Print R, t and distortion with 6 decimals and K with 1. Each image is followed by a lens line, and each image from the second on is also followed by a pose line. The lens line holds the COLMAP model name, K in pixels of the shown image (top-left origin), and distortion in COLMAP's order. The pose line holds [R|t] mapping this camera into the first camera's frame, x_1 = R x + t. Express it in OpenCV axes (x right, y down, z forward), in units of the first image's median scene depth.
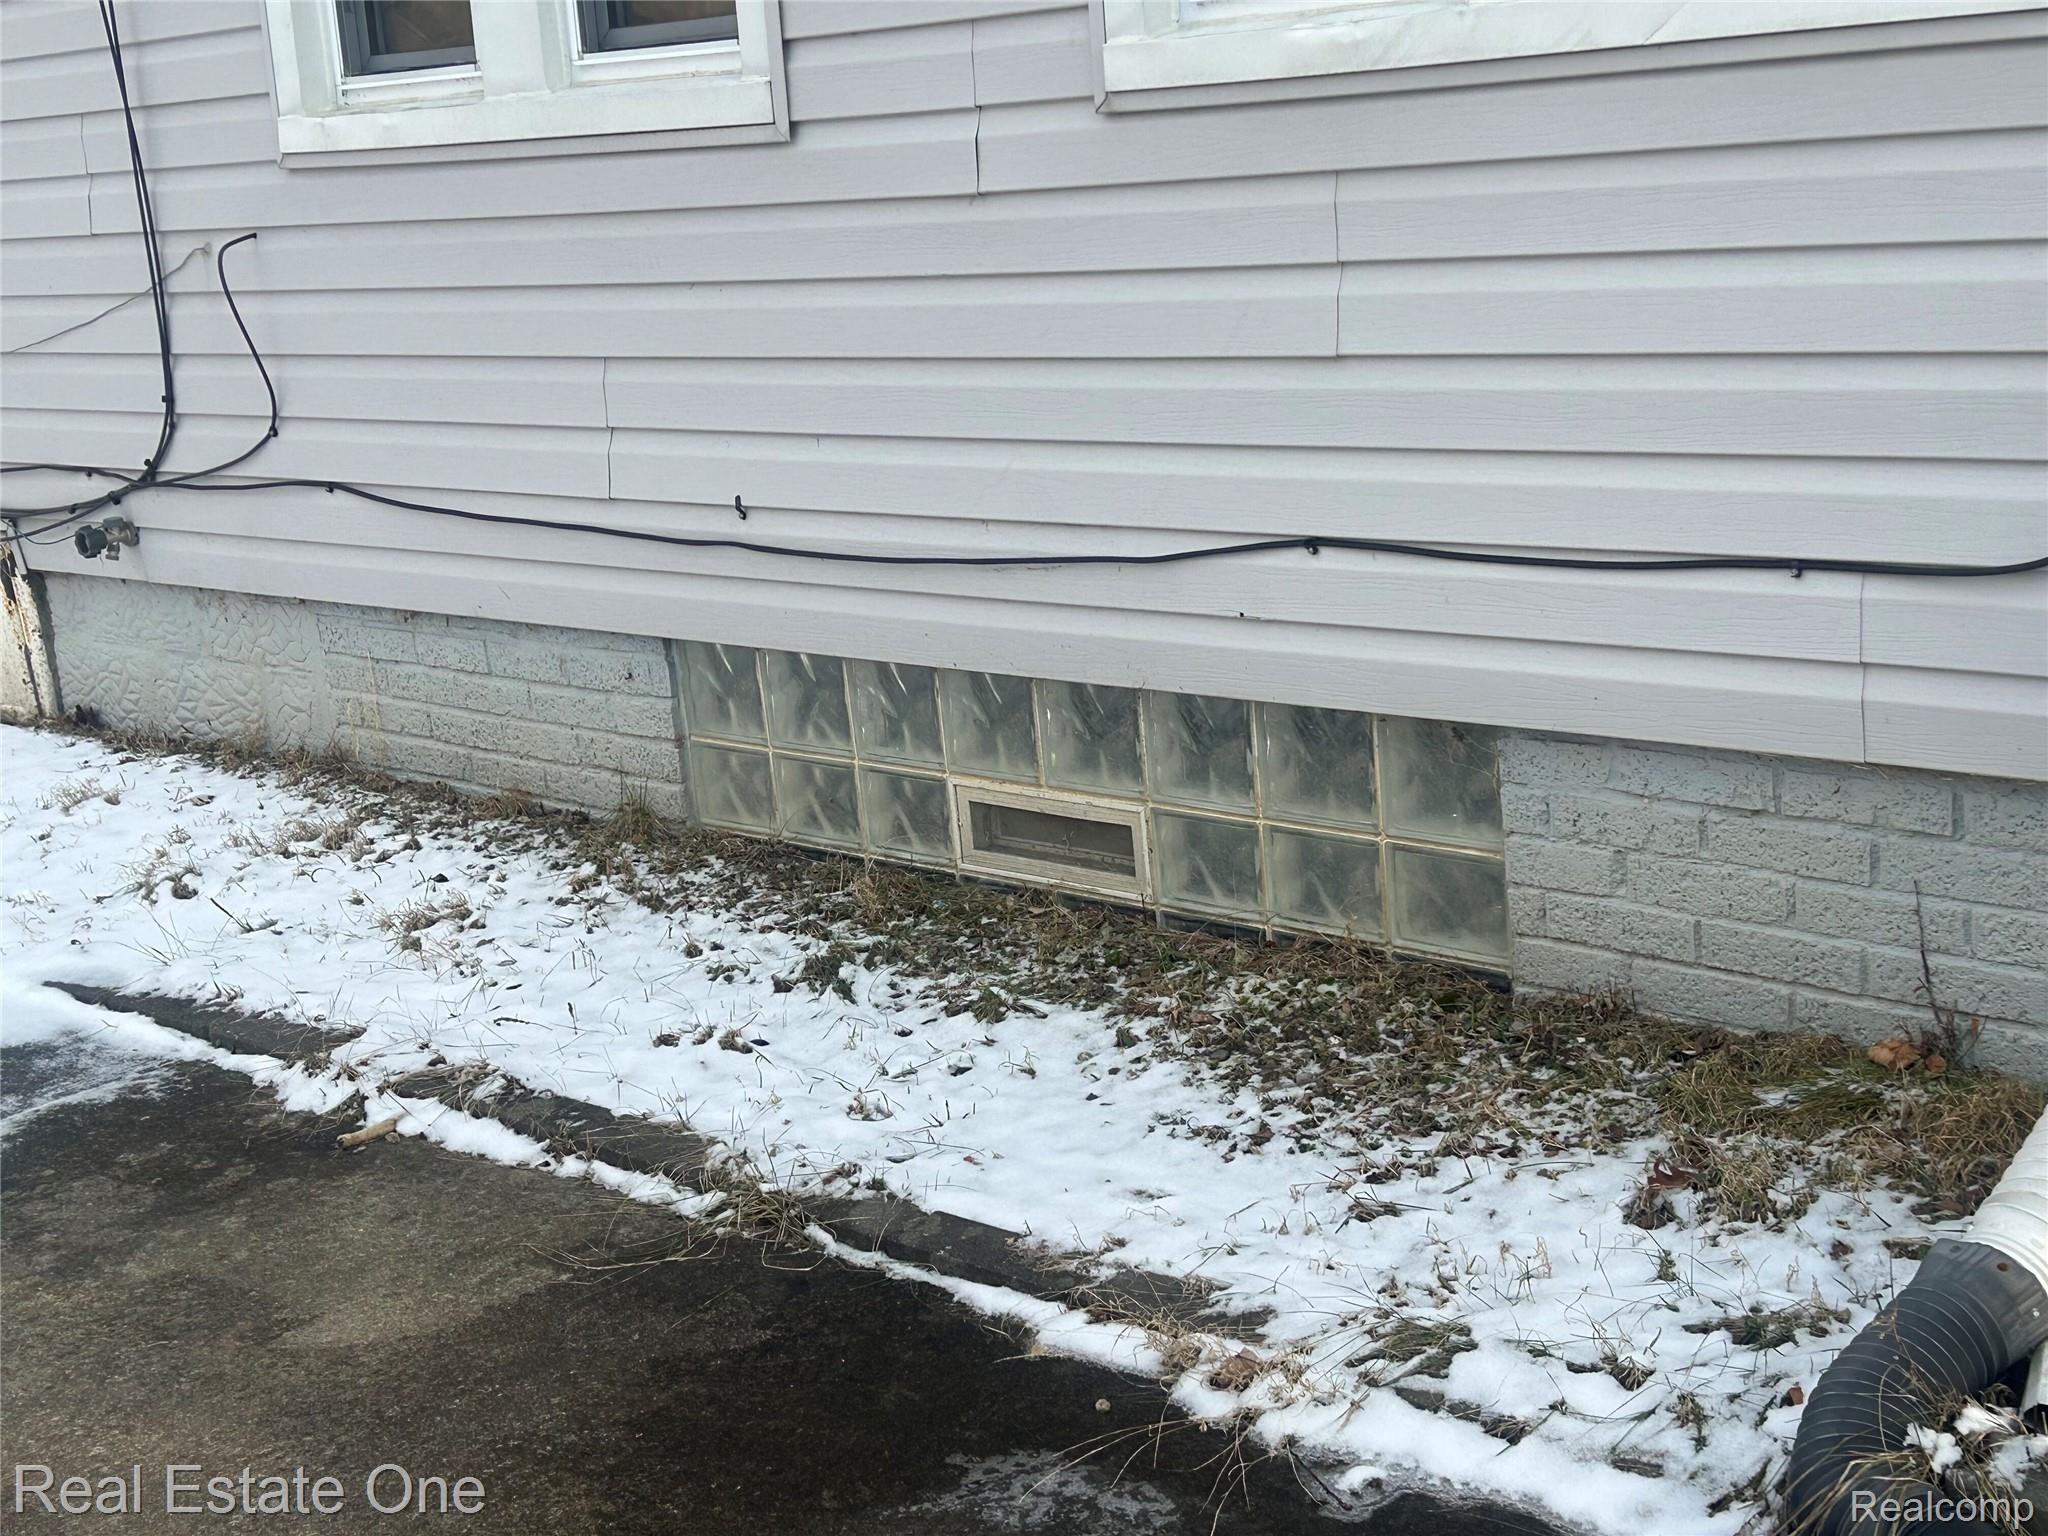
lens RADIAL K [[2865.6, 0, 1021.5], [0, 2865.6, 771.8], [0, 0, 1]] dist [0.117532, -0.023036]
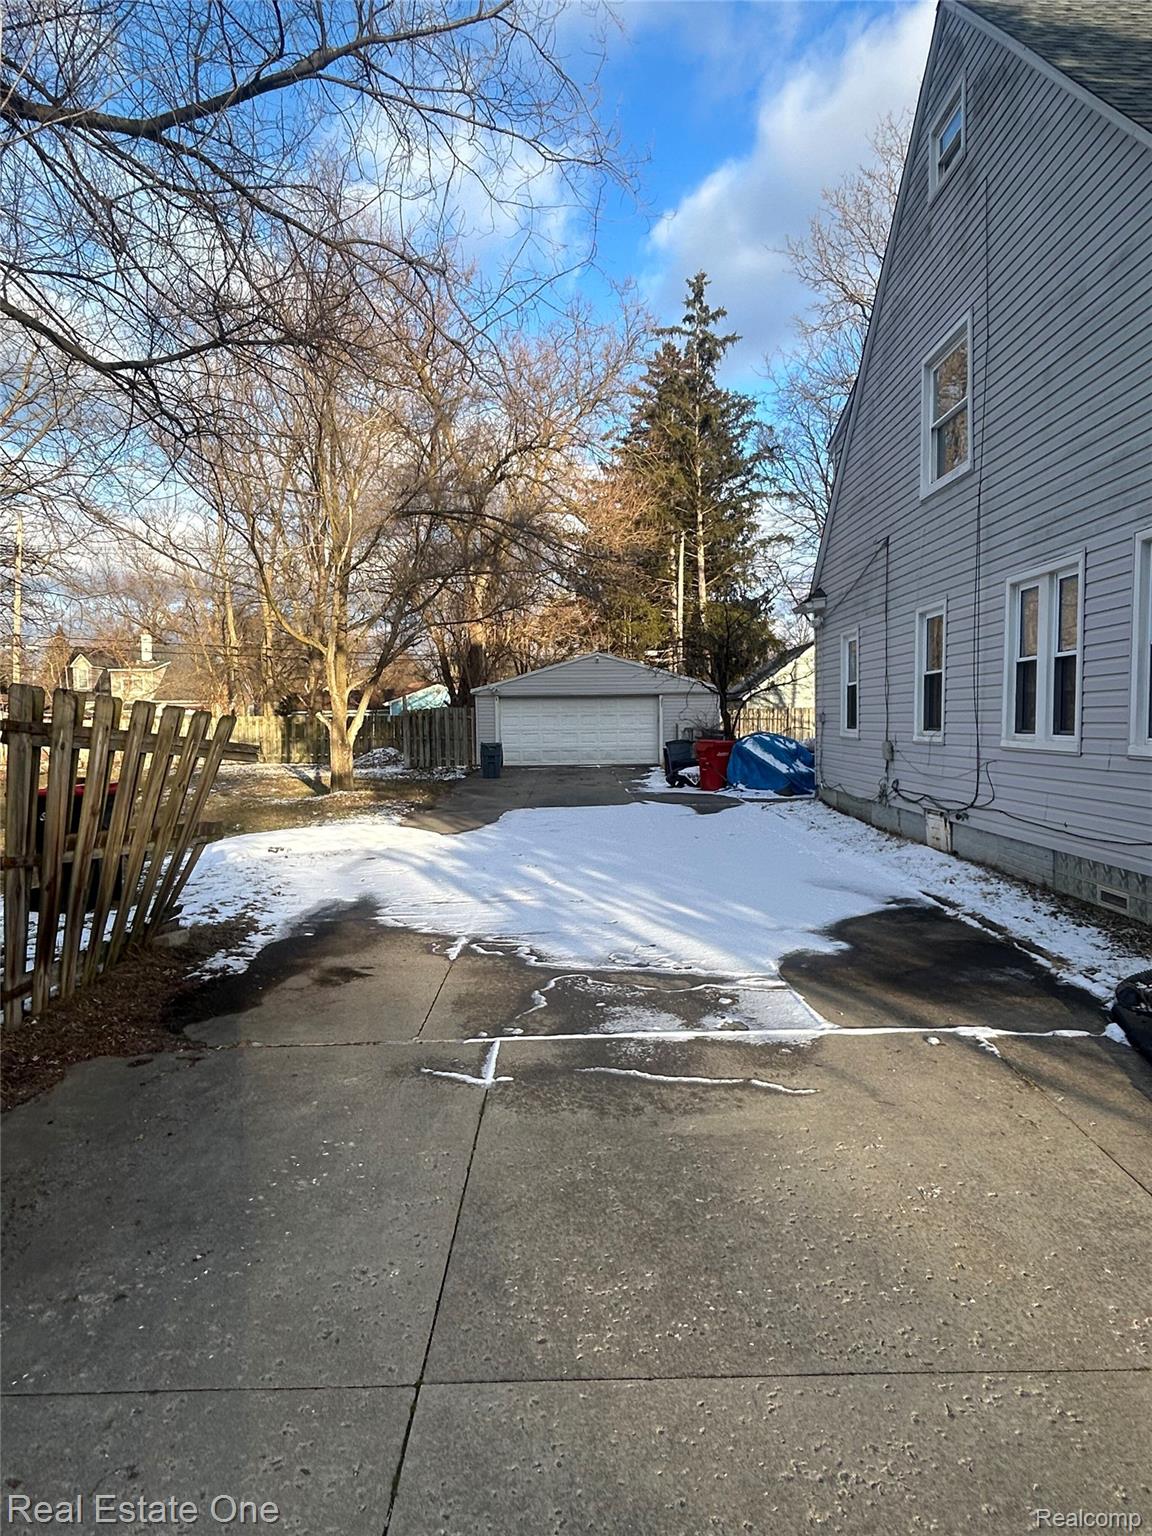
lens RADIAL K [[912.6, 0, 577.2], [0, 912.6, 766.4], [0, 0, 1]] dist [0.020732, -0.035544]
pose [[0.677534, 0.105292, -0.727915, 0.520858], [-0.205118, 0.977483, -0.049529, 0.068090], [0.706310, 0.182866, 0.683876, -0.781049]]
